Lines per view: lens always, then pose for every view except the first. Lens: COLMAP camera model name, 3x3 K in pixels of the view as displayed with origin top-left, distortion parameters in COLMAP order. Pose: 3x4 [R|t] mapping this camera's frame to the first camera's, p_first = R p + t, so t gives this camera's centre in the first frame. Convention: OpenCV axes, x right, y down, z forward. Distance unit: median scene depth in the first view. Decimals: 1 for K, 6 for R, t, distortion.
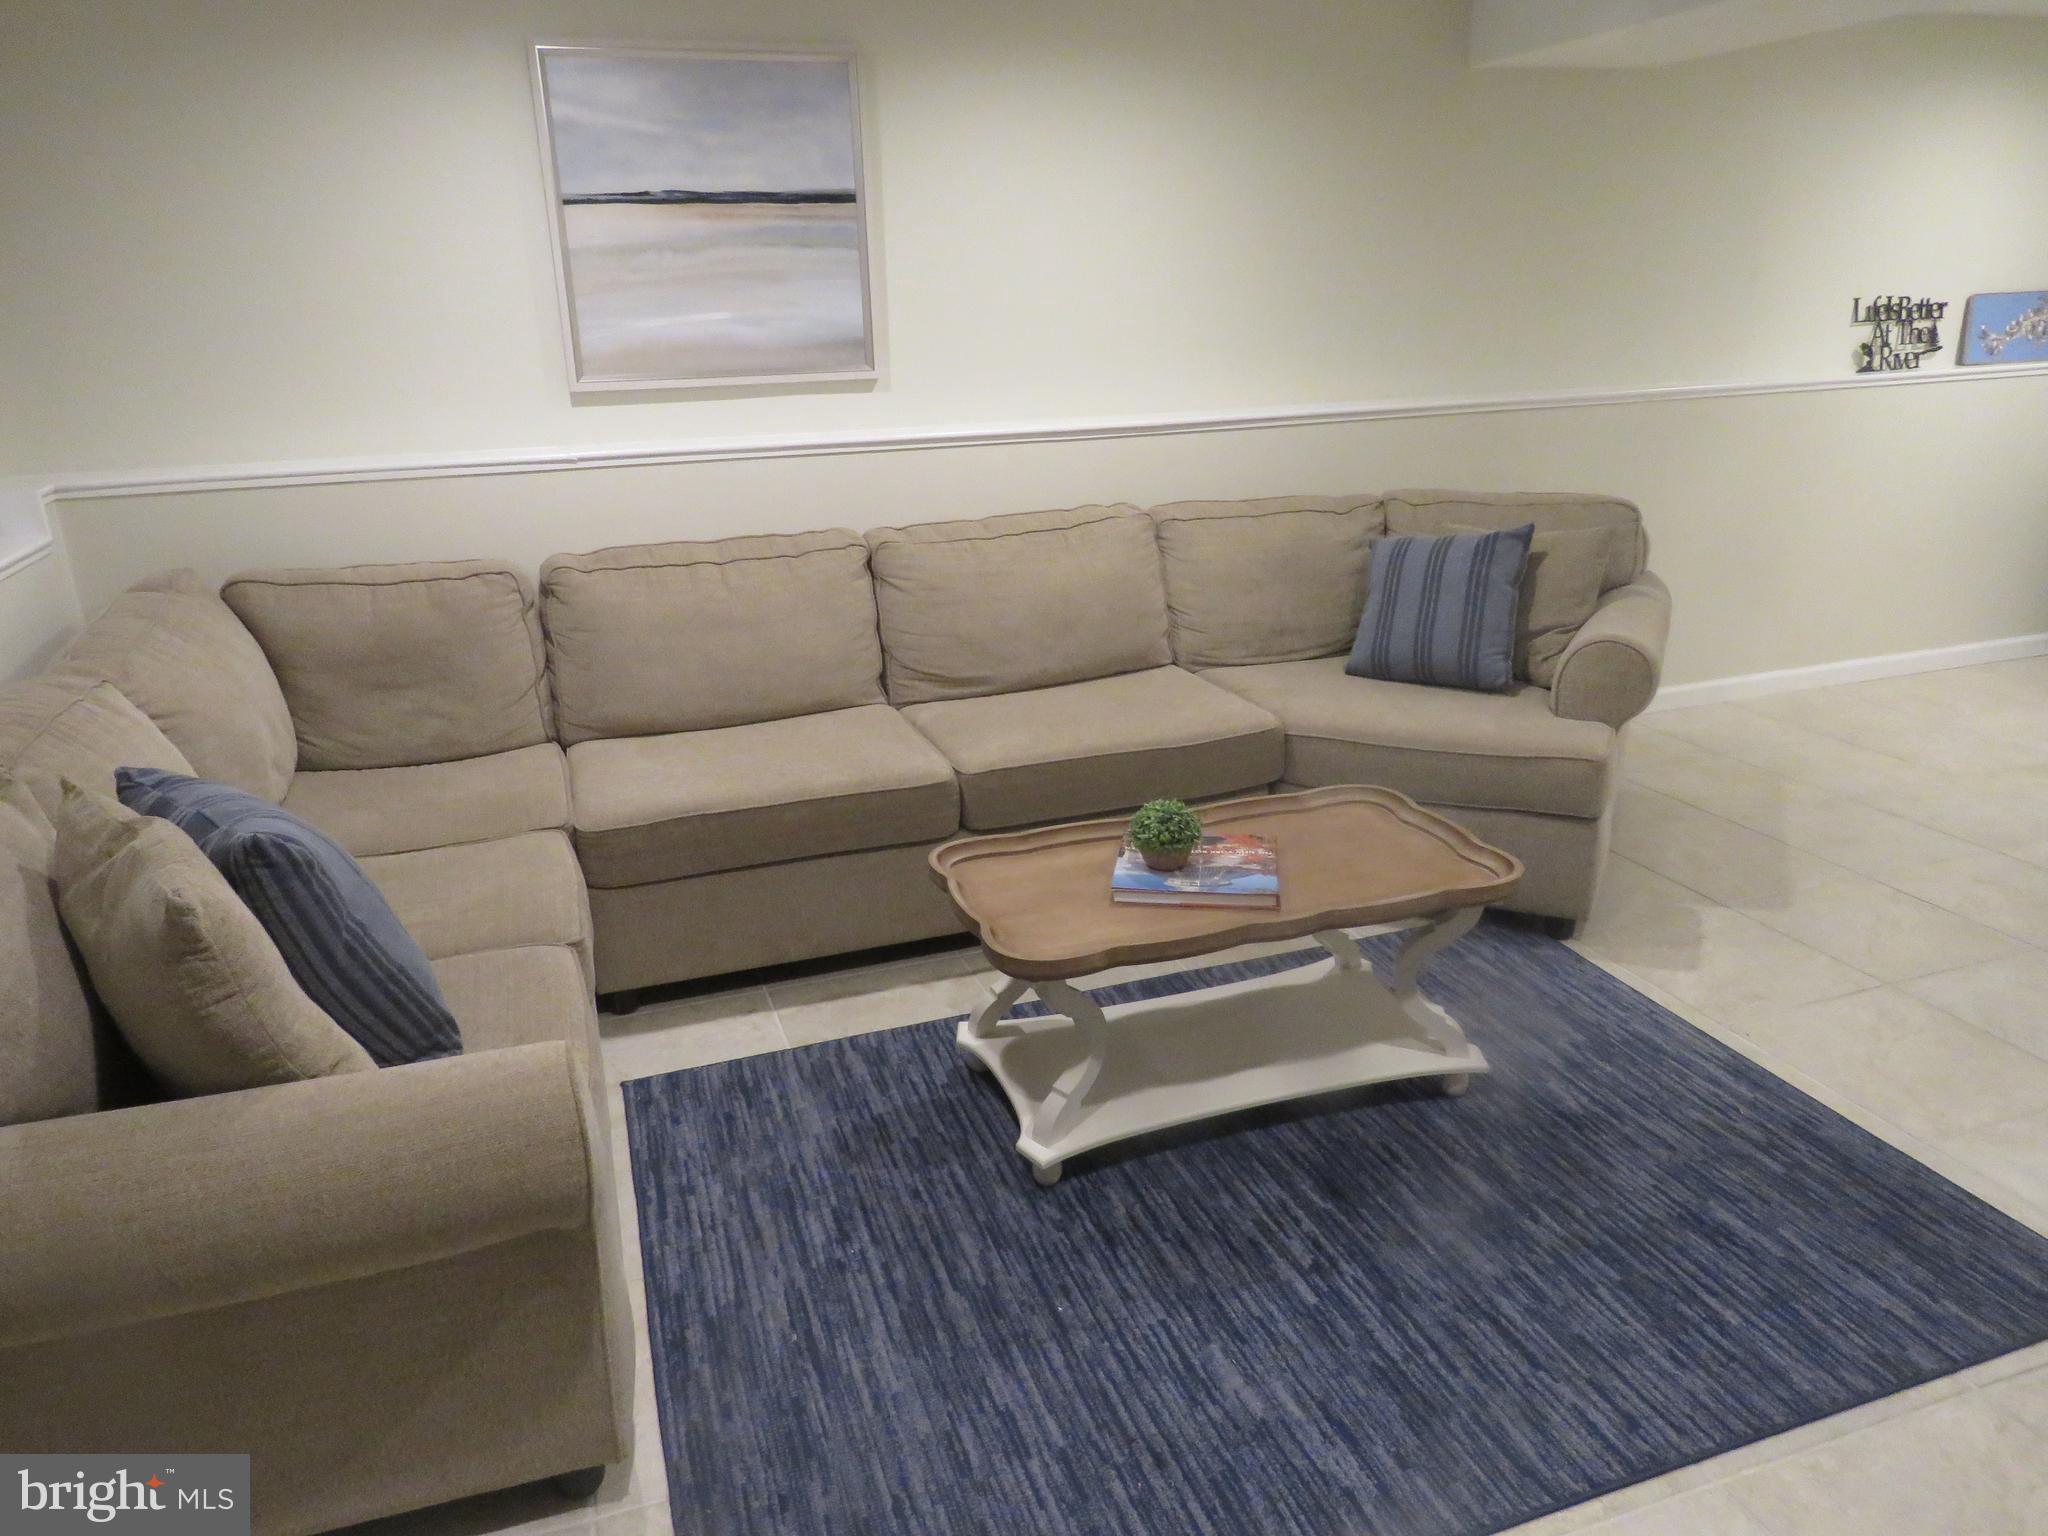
lens RADIAL K [[1399.6, 0, 1005.0], [0, 1399.6, 771.5], [0, 0, 1]] dist [-0.008766, 0.015179]
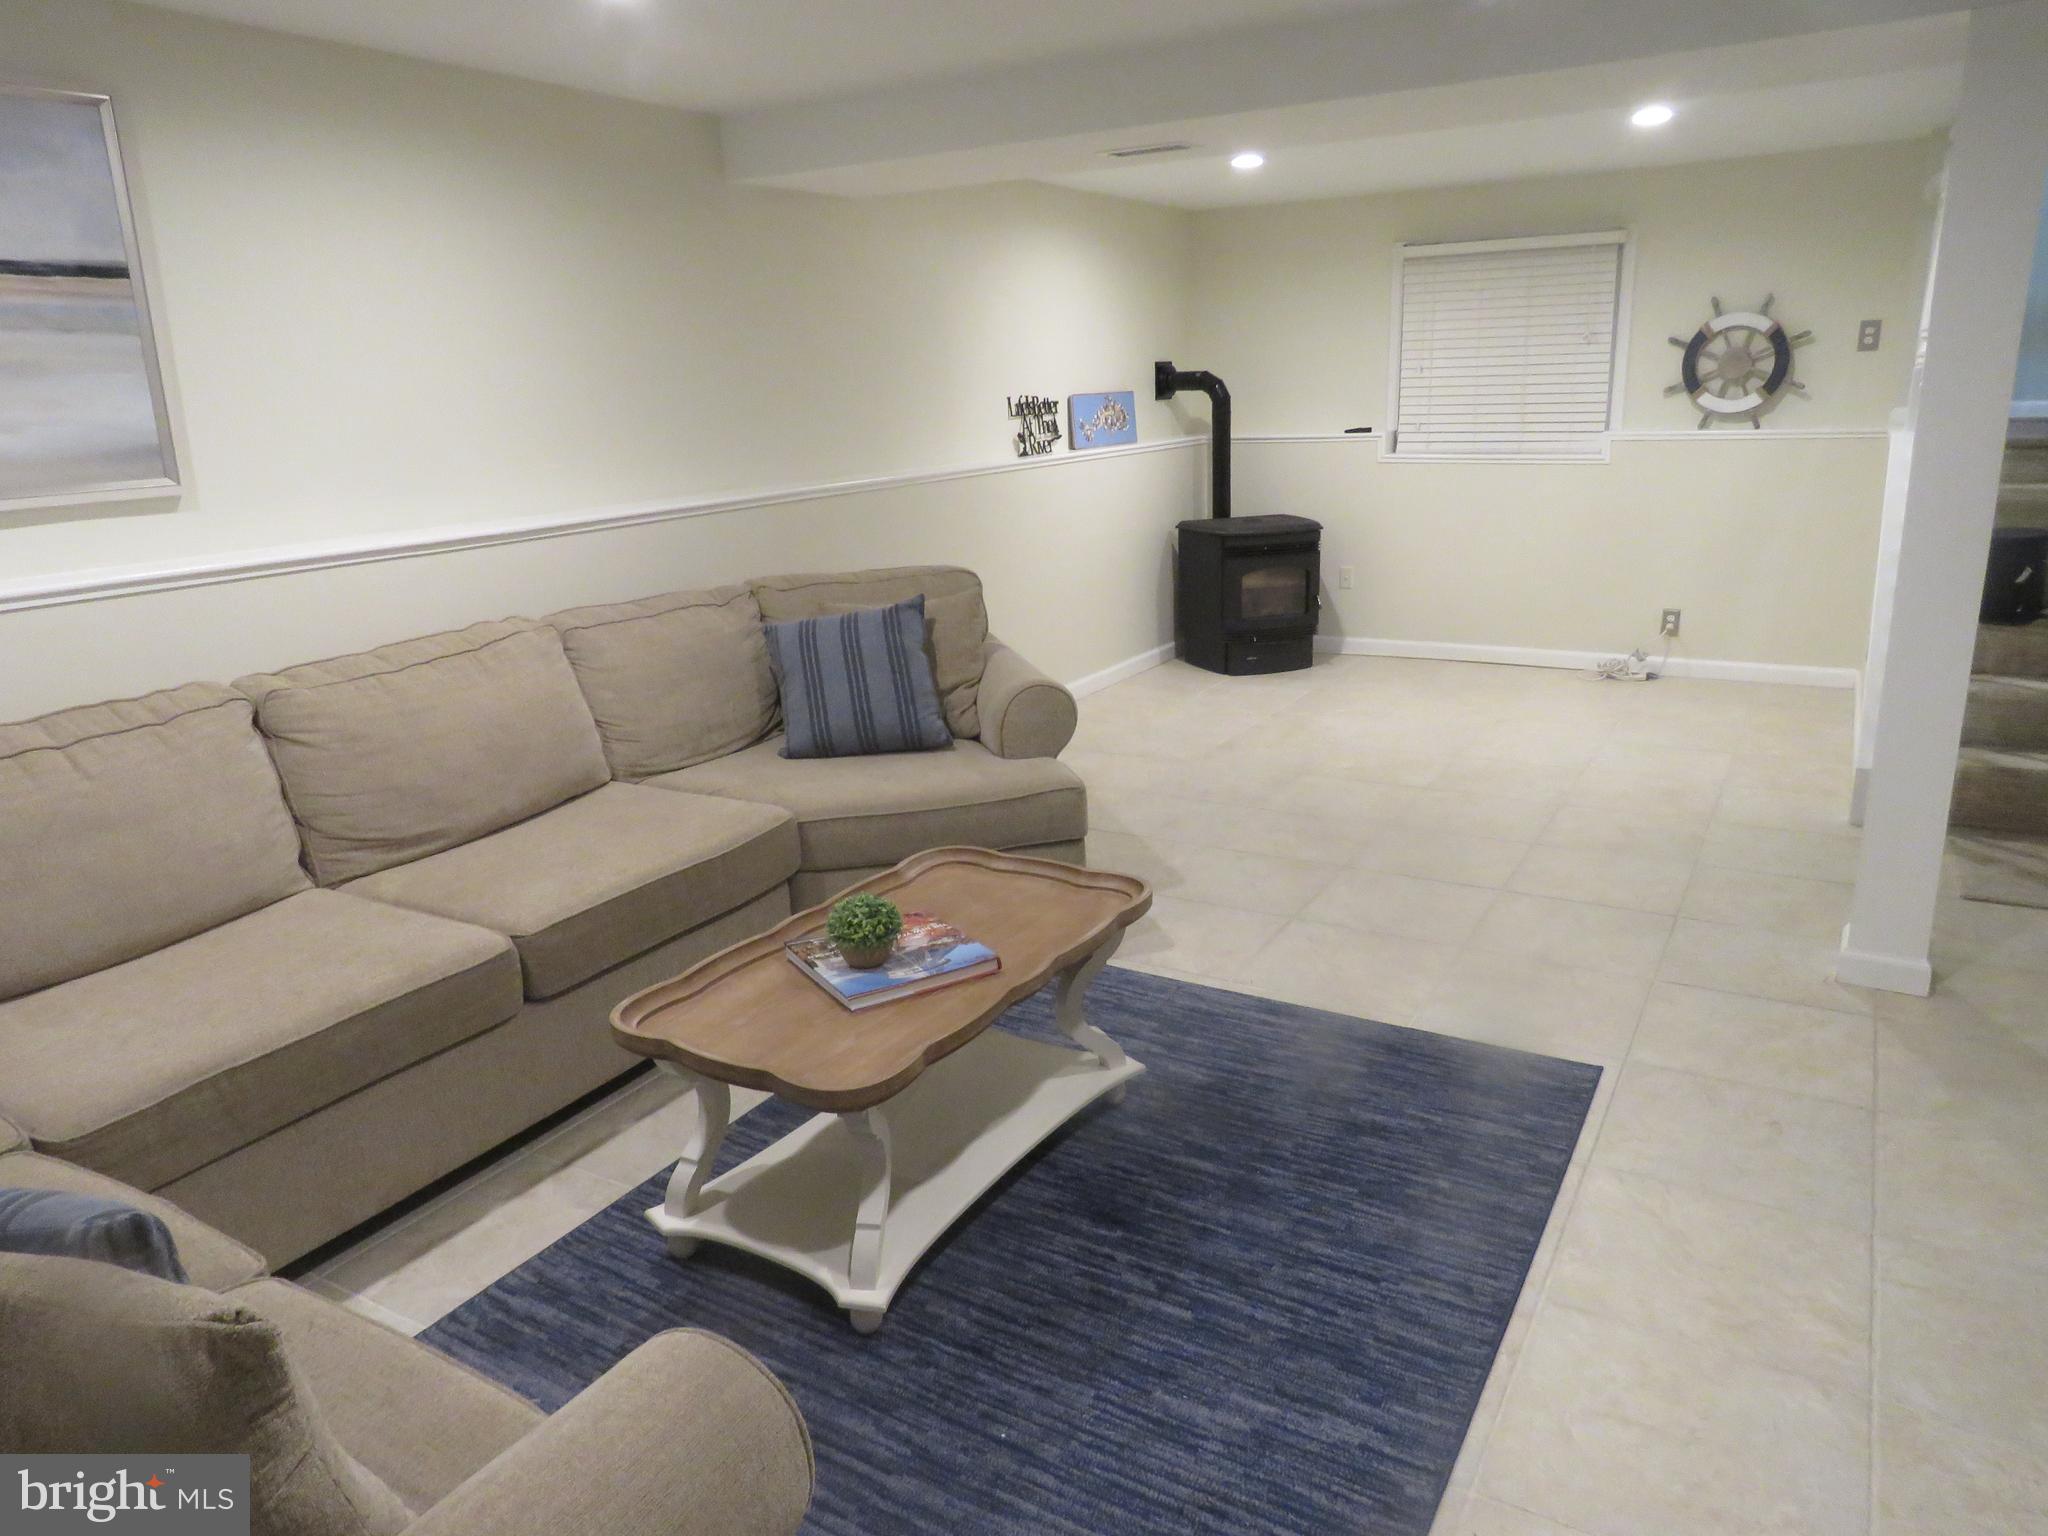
lens RADIAL K [[1399.6, 0, 1020.9], [0, 1399.6, 752.5], [0, 0, 1]] dist [-0.008766, 0.015179]
pose [[0.763019, -0.162089, 0.625723, -0.313488], [0.215575, 0.976437, -0.009937, -0.033578], [-0.609368, 0.142473, 0.779982, 0.135079]]
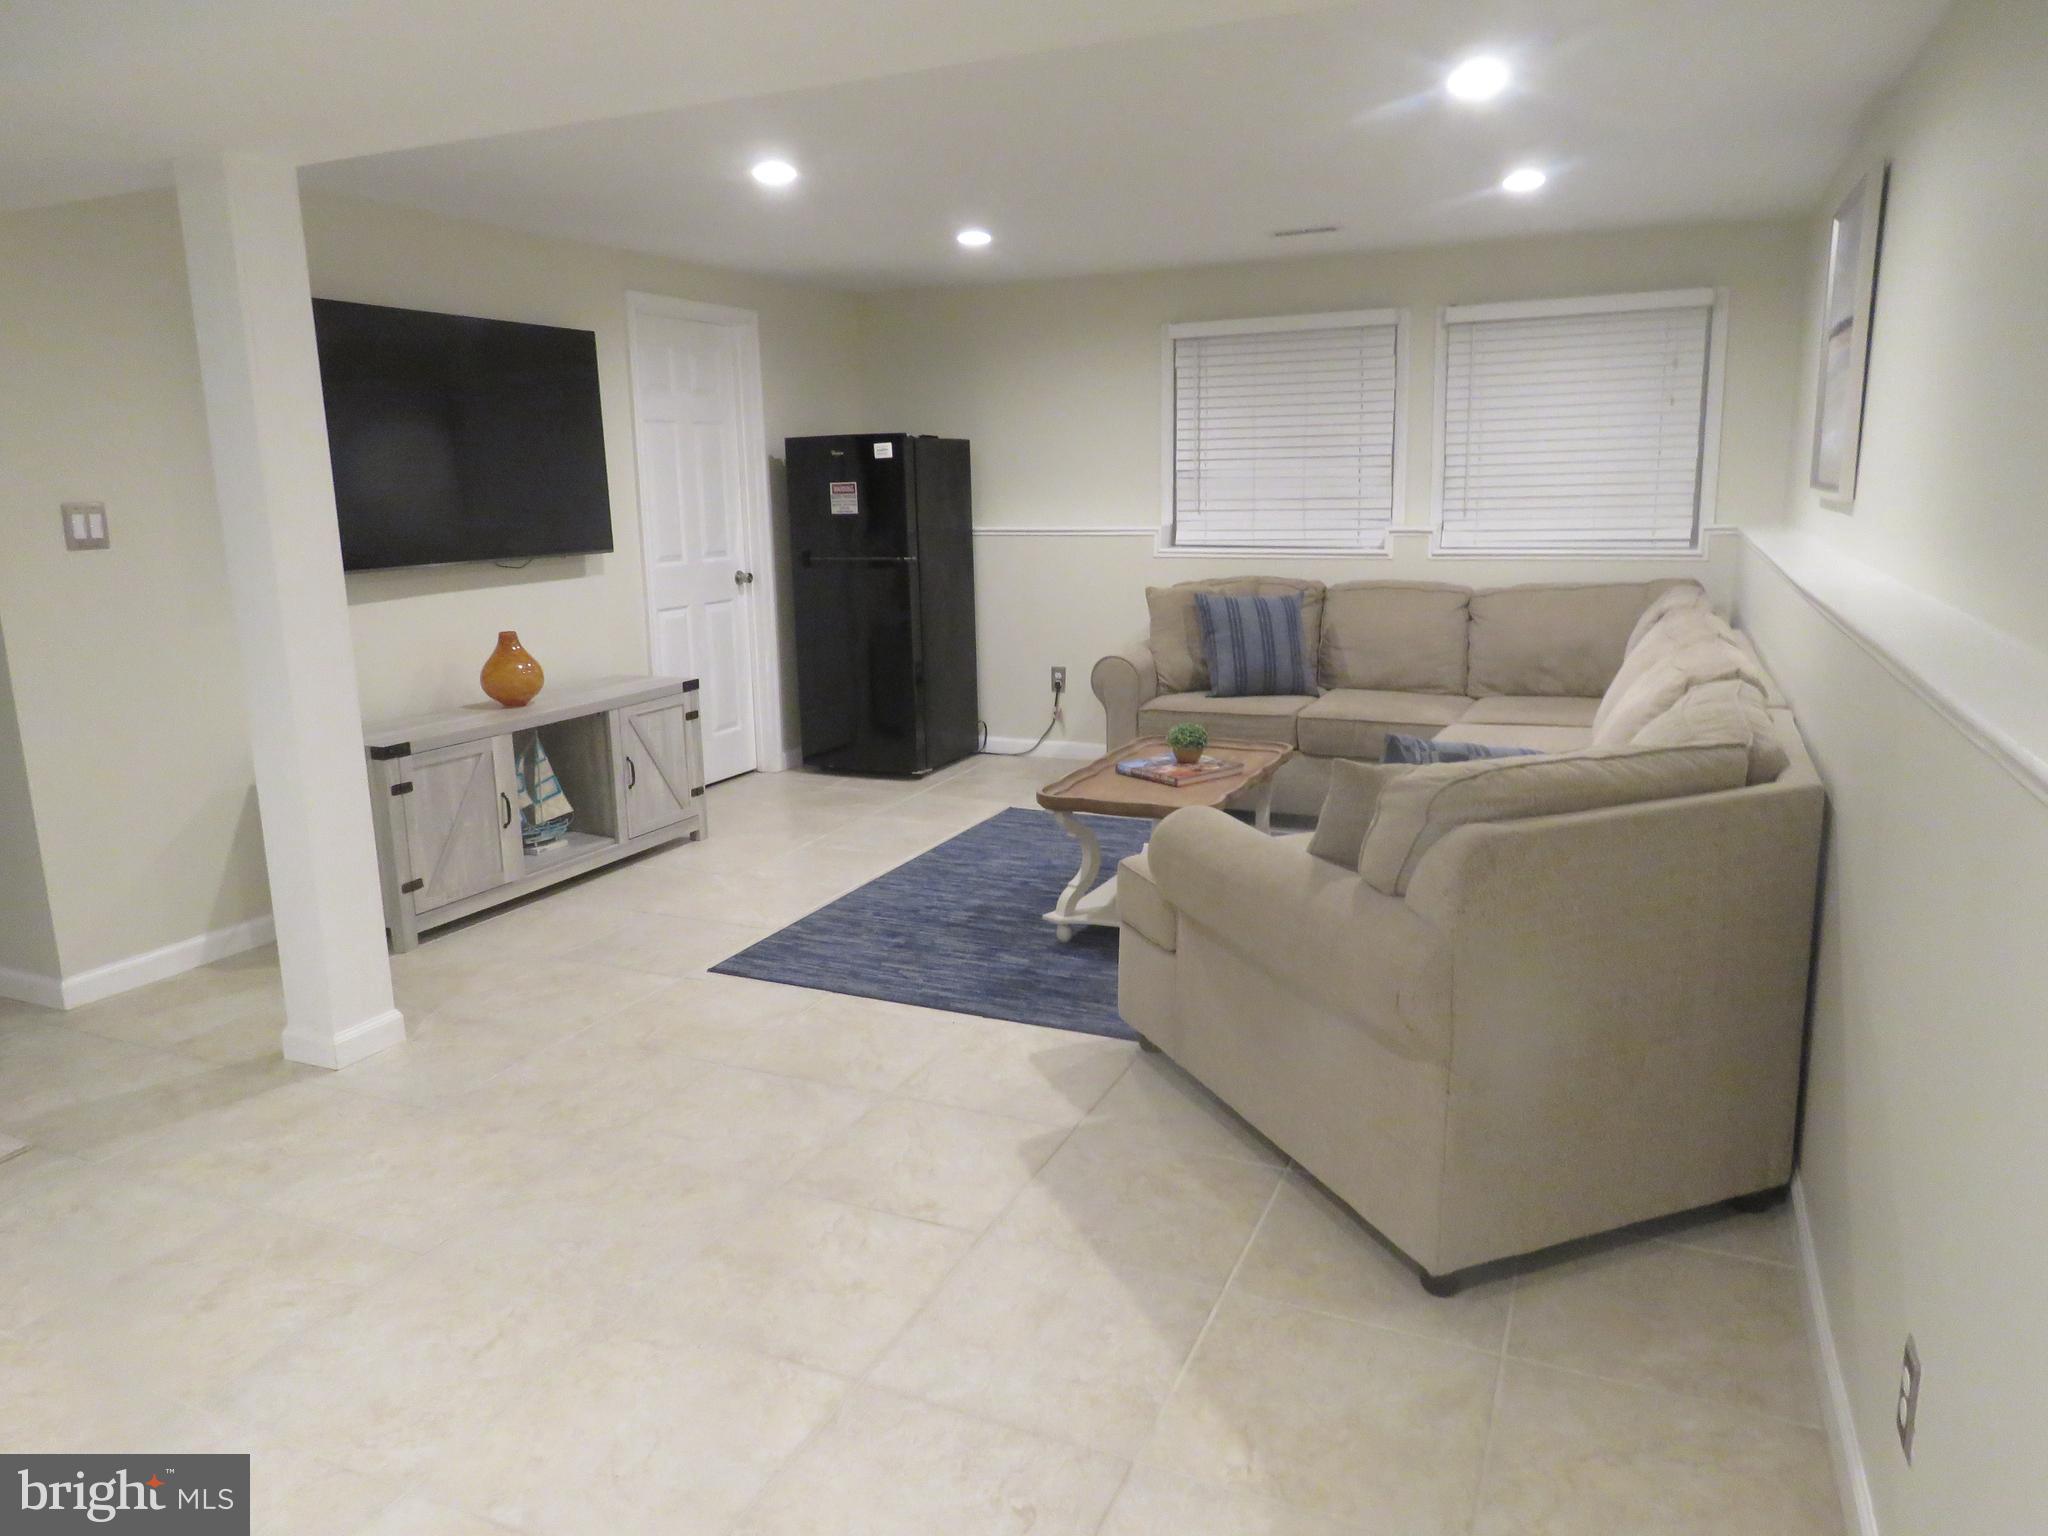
lens RADIAL K [[1399.6, 0, 1007.9], [0, 1399.6, 775.4], [0, 0, 1]] dist [-0.008766, 0.015179]
pose [[-0.684484, 0.199574, -0.701179, 1.211616], [-0.195574, 0.876277, 0.440329, -0.520671], [0.702305, 0.438531, -0.560766, 1.488711]]
